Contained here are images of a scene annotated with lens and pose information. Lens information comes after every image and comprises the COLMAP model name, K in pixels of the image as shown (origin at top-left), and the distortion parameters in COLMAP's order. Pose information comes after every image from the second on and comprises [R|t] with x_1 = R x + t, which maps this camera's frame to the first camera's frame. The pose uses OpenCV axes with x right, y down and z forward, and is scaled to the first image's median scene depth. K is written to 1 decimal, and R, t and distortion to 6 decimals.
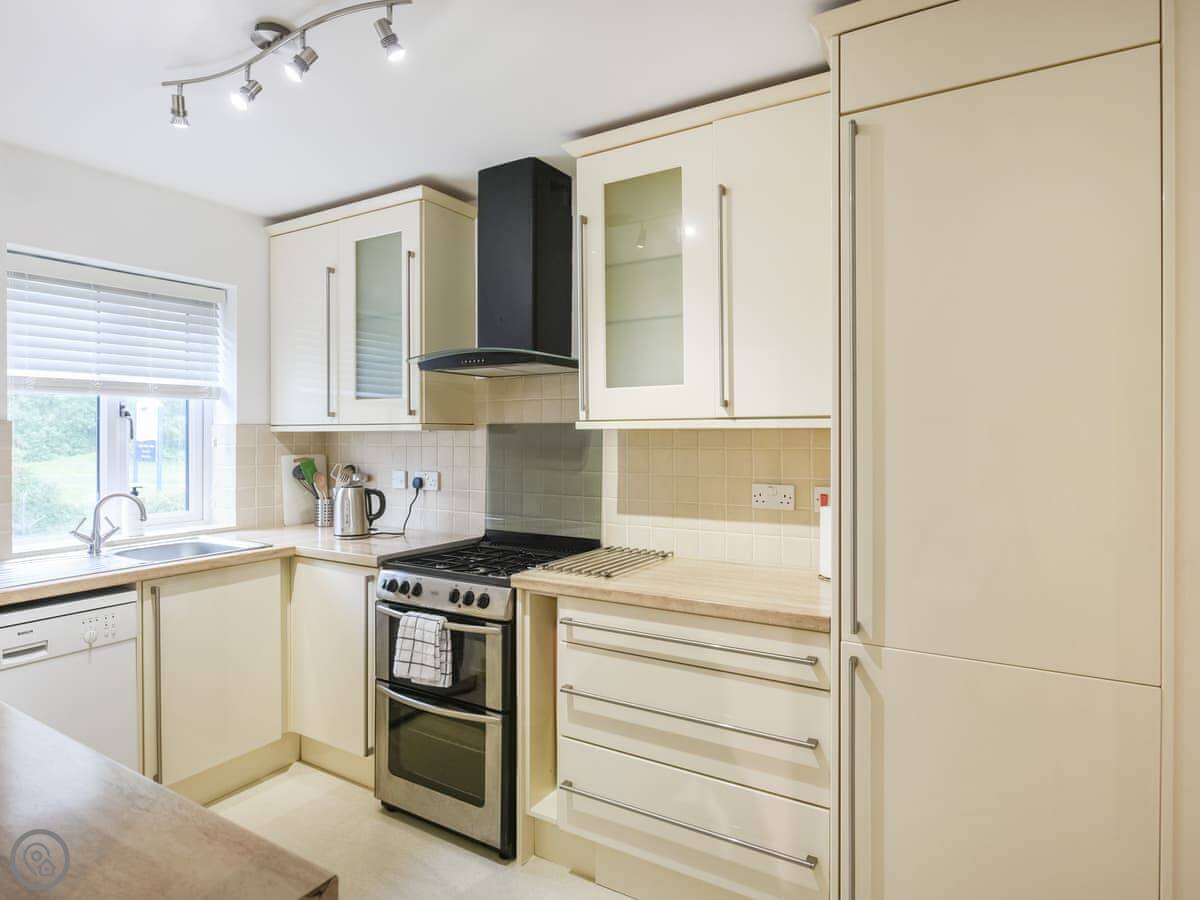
lens RADIAL K [[673.9, 0, 597.1], [0, 673.9, 443.4], [0, 0, 1]] dist [-0.010325, -0.000308]
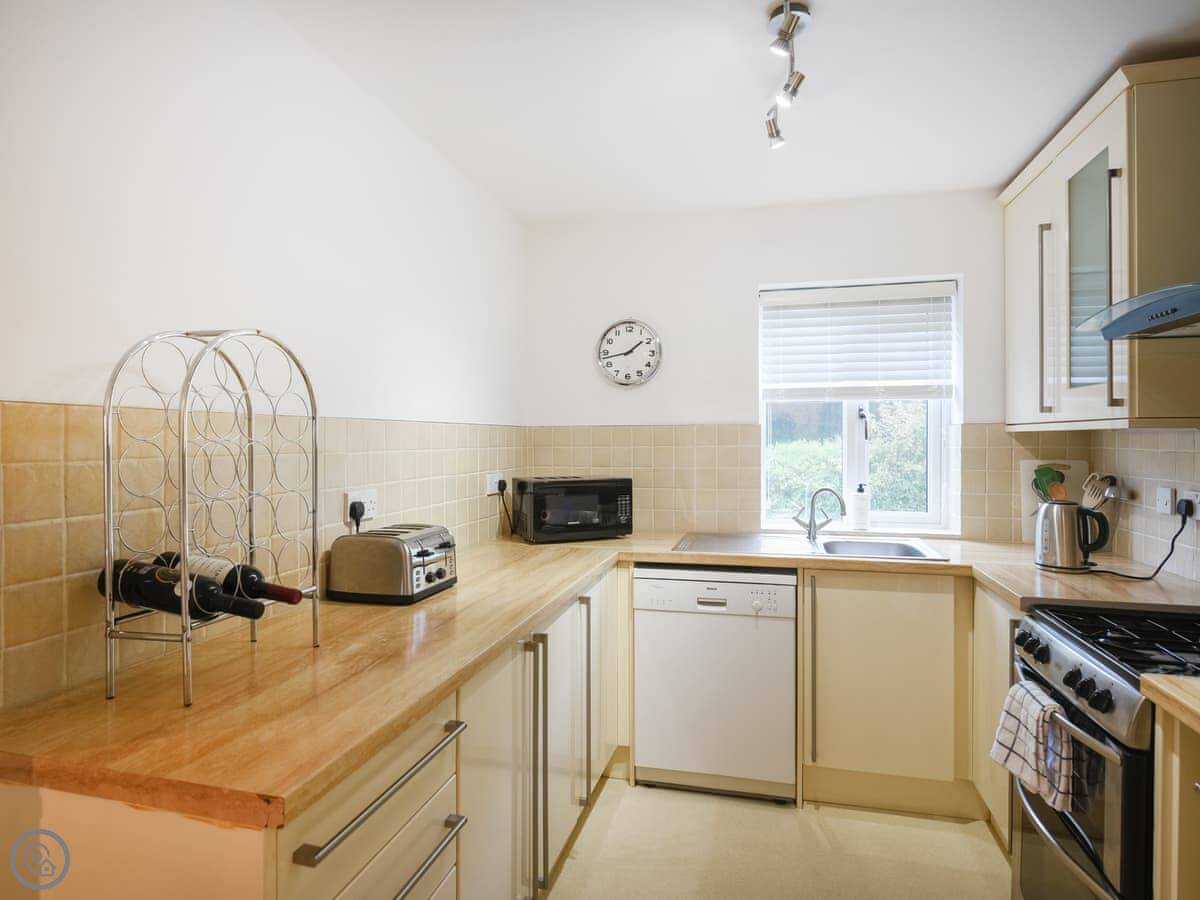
lens RADIAL K [[673.9, 0, 598.2], [0, 673.9, 442.0], [0, 0, 1]] dist [-0.010325, -0.000308]
pose [[0.285634, 0.007313, -0.958311, 0.220393], [-0.013547, 0.999902, 0.003592, -0.000690], [0.958243, 0.011957, 0.285705, 0.286819]]
